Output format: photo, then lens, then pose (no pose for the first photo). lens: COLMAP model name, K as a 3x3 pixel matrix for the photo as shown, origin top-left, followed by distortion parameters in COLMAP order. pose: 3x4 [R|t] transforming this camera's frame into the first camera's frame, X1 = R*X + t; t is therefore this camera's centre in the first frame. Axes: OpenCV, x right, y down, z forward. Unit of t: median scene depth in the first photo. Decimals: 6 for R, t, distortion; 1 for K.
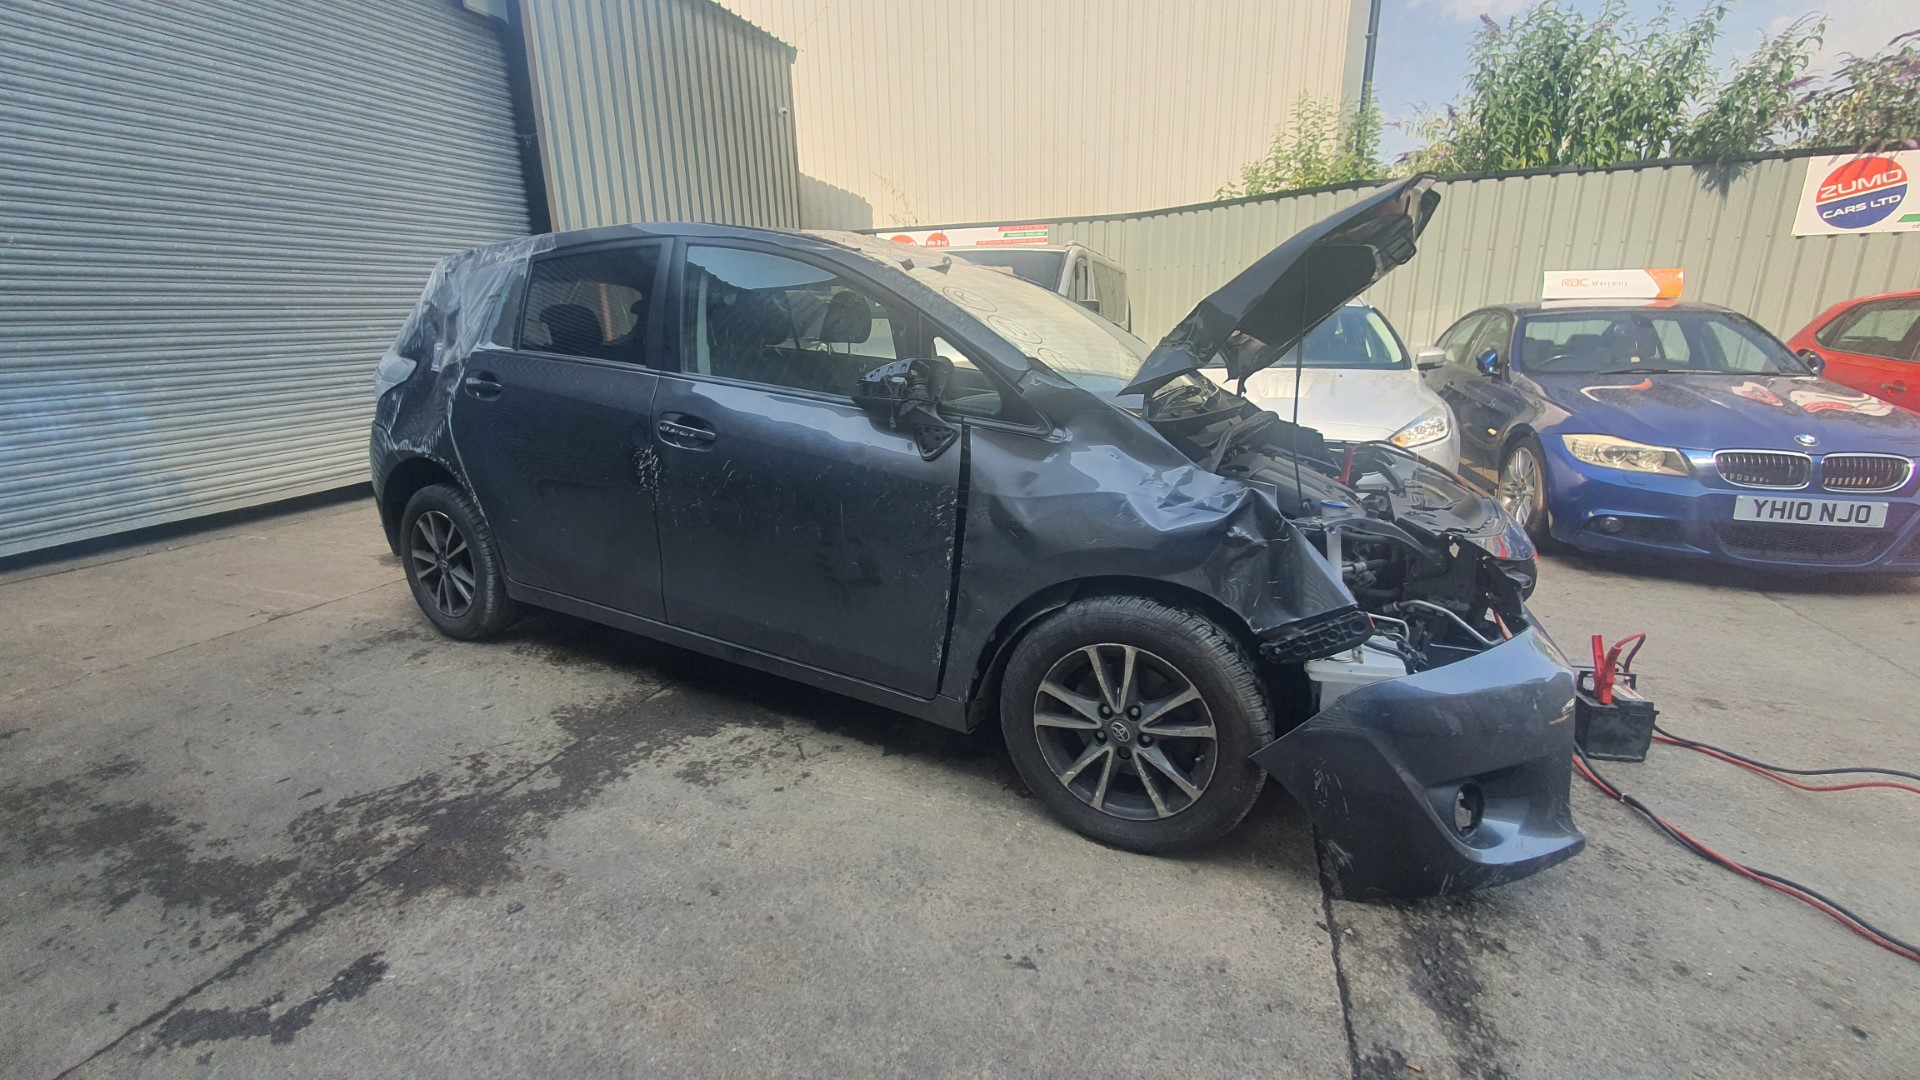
lens RADIAL K [[766.3, 0, 970.1], [0, 766.3, 521.4], [0, 0, 1]] dist [0.000908, -0.000862]
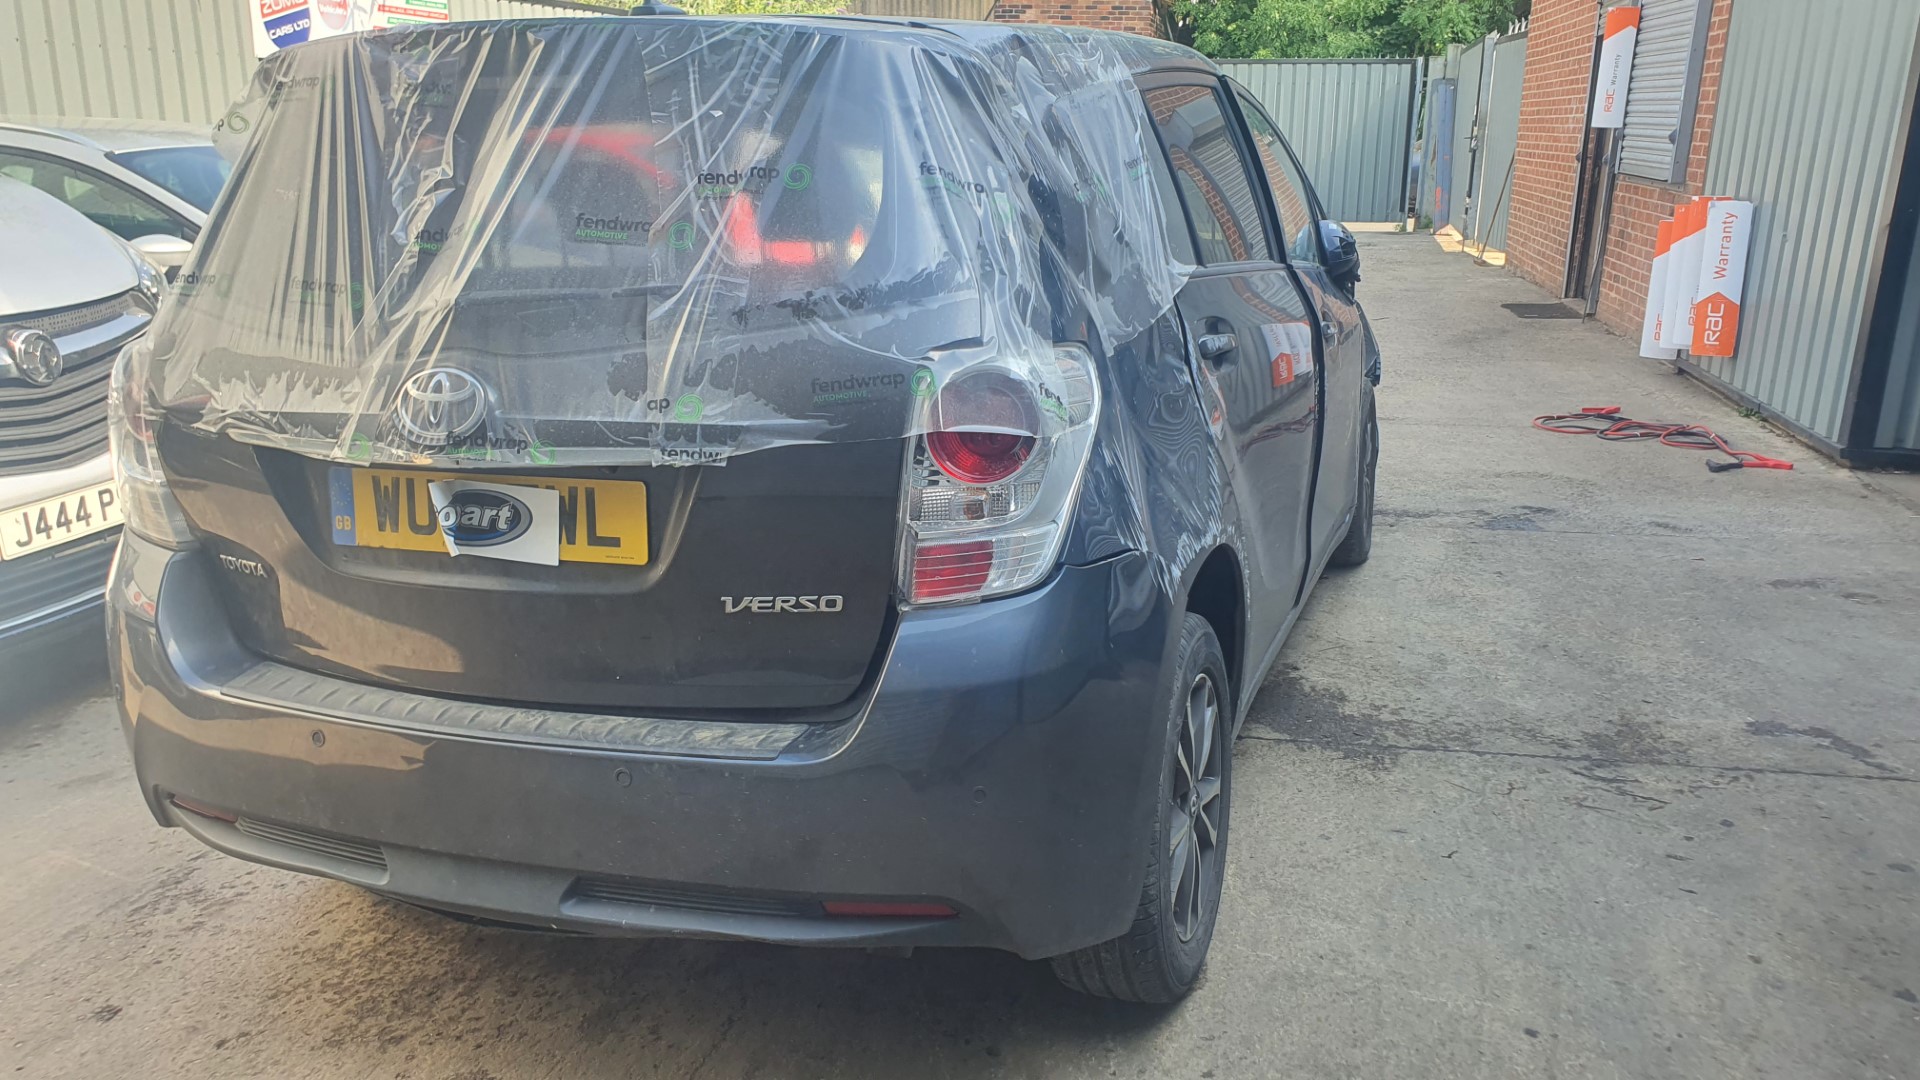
lens RADIAL K [[1506.3, 0, 976.5], [0, 1506.3, 535.8], [0, 0, 1]] dist [0.051692, 0.010710]
pose [[-0.145672, -0.244754, 0.958580, -2.239198], [0.253891, 0.927218, 0.275330, -0.527326], [-0.956200, 0.283482, -0.072929, 1.788129]]
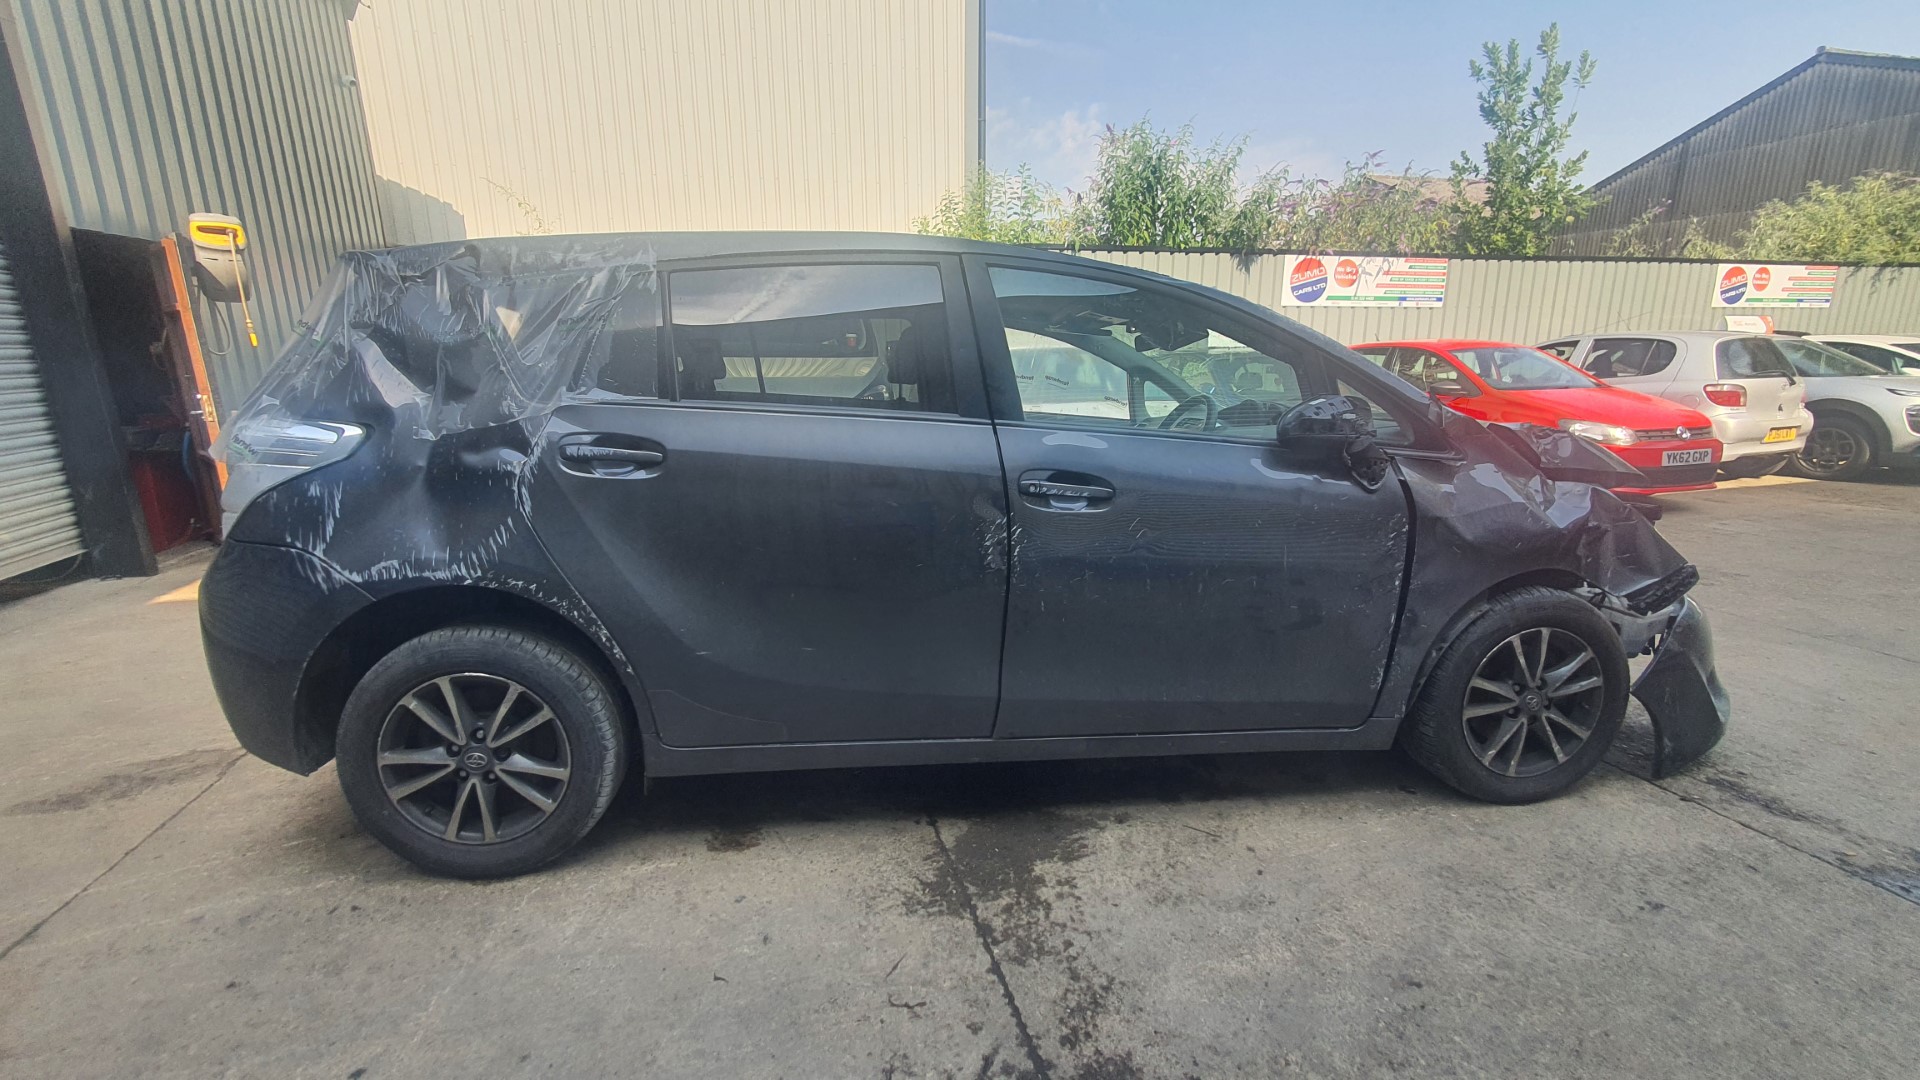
lens RADIAL K [[766.3, 0, 961.1], [0, 766.3, 524.4], [0, 0, 1]] dist [0.000908, -0.000862]
pose [[0.824120, -0.115172, 0.554582, -1.082062], [0.140477, 0.990079, -0.003140, -0.111216], [-0.548719, 0.080494, 0.832123, 0.444521]]
